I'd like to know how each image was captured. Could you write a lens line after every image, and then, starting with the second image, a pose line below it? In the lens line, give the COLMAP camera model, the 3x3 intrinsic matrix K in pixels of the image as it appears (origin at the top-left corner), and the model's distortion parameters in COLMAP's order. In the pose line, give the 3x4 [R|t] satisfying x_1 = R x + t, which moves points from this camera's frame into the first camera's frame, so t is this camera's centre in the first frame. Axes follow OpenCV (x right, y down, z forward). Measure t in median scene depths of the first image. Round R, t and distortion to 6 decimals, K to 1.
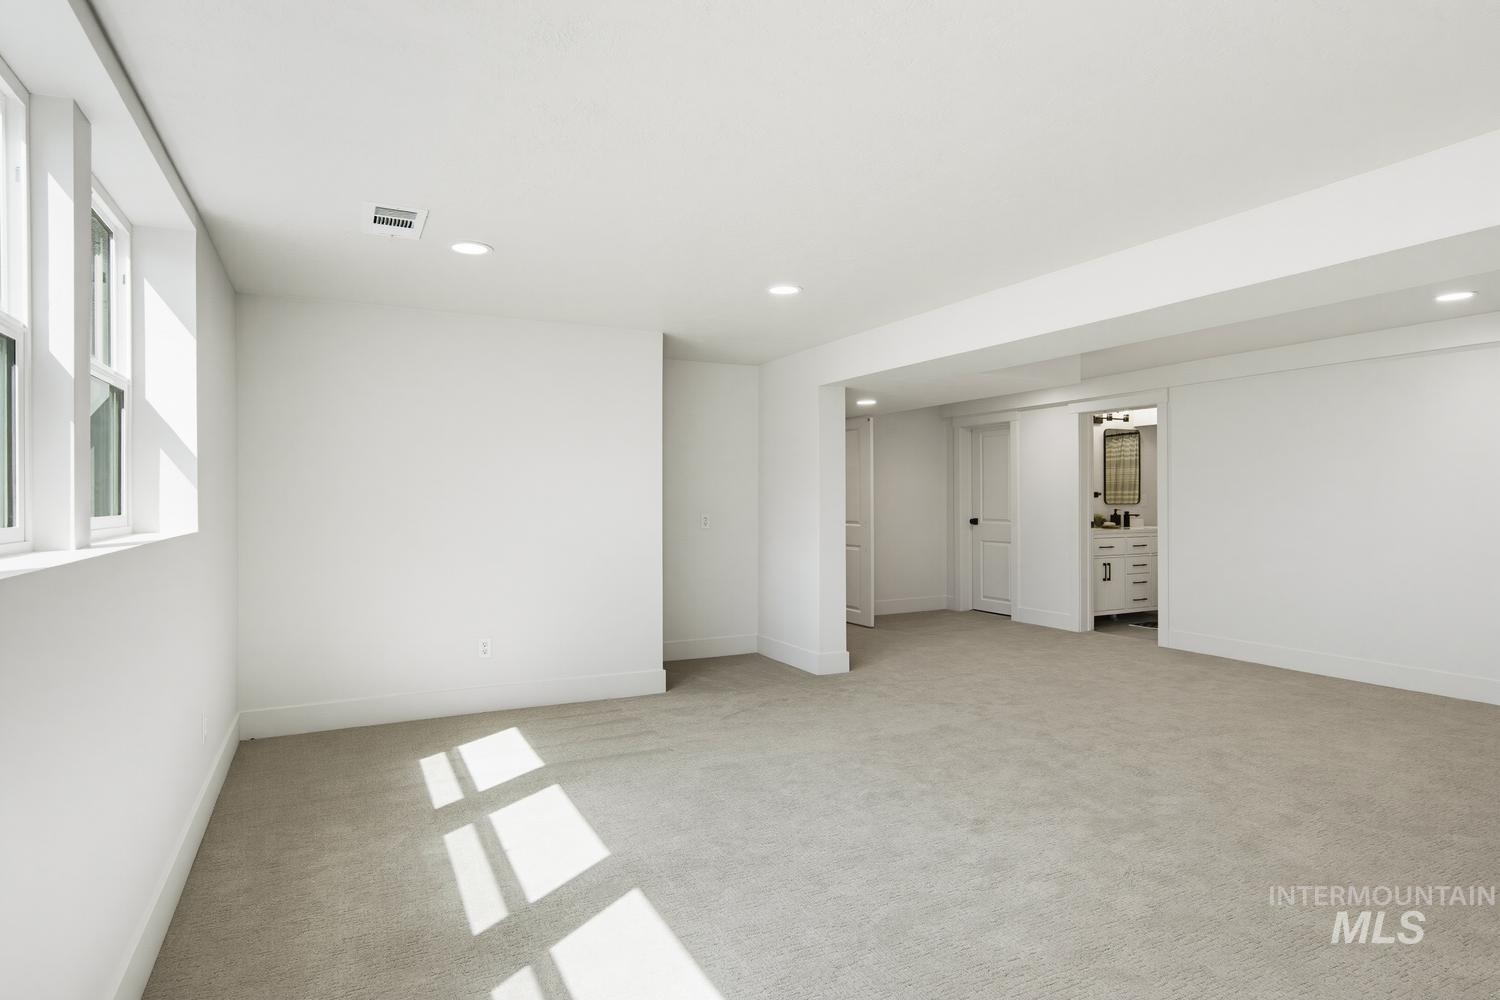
lens RADIAL K [[838.0, 0, 752.7], [0, 838.0, 505.7], [0, 0, 1]] dist [0.002067, 0.000152]
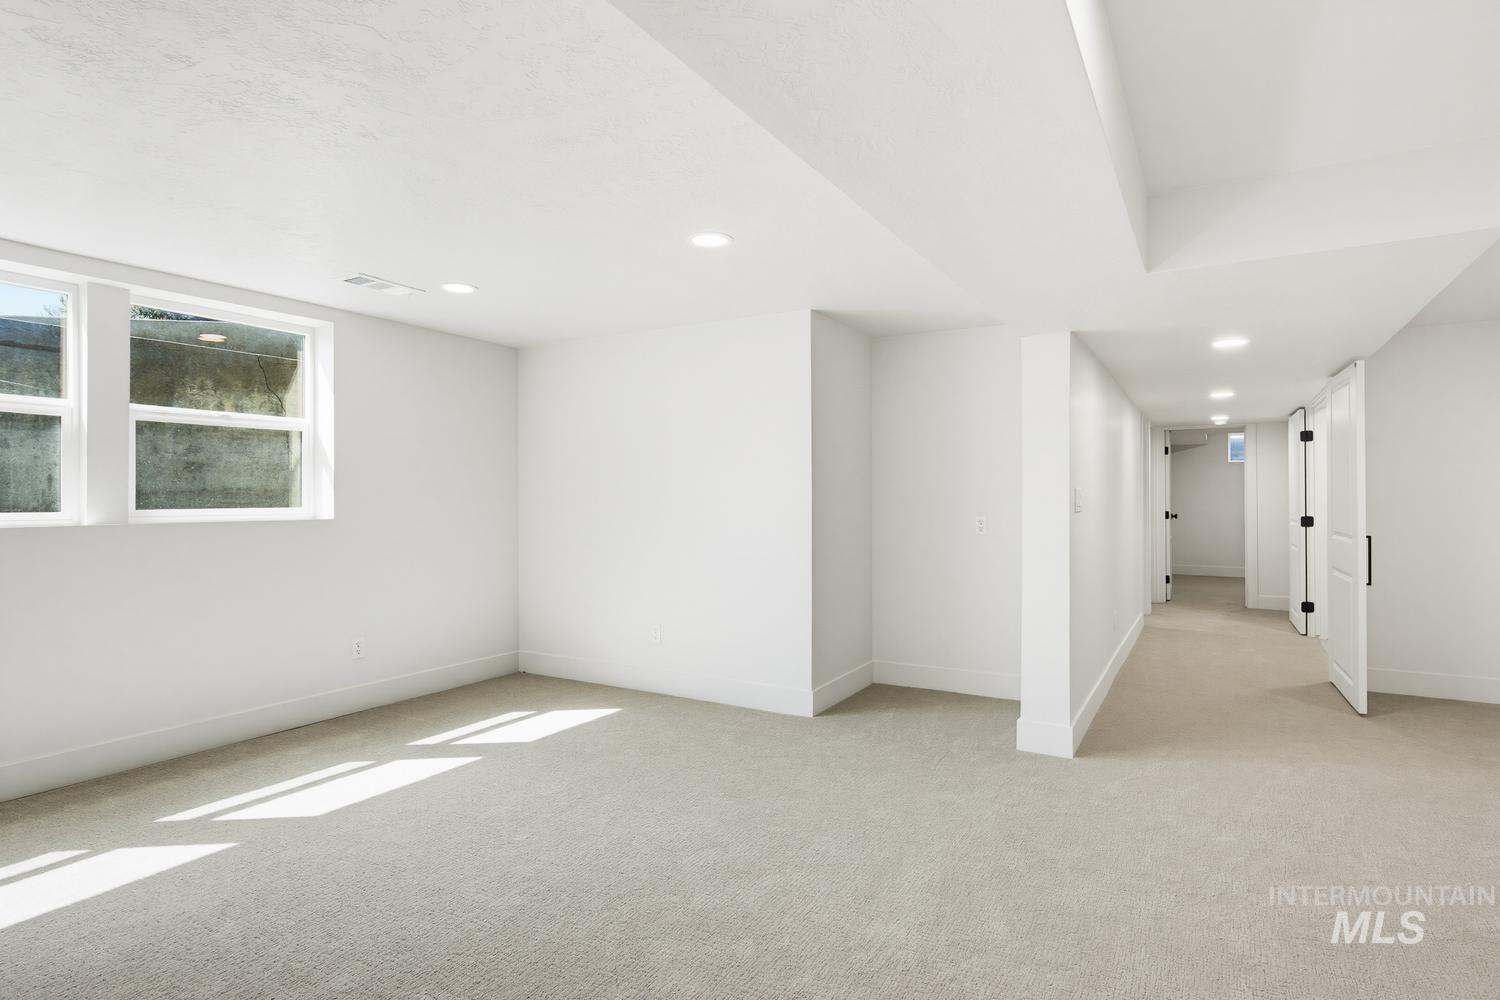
lens RADIAL K [[788.1, 0, 754.6], [0, 788.1, 497.4], [0, 0, 1]] dist [-0.001323, -0.000723]
pose [[0.553864, 0.015112, -0.832470, 0.868448], [-0.010832, 0.999881, 0.010944, -0.028259], [0.832537, 0.002956, 0.553962, 0.749470]]
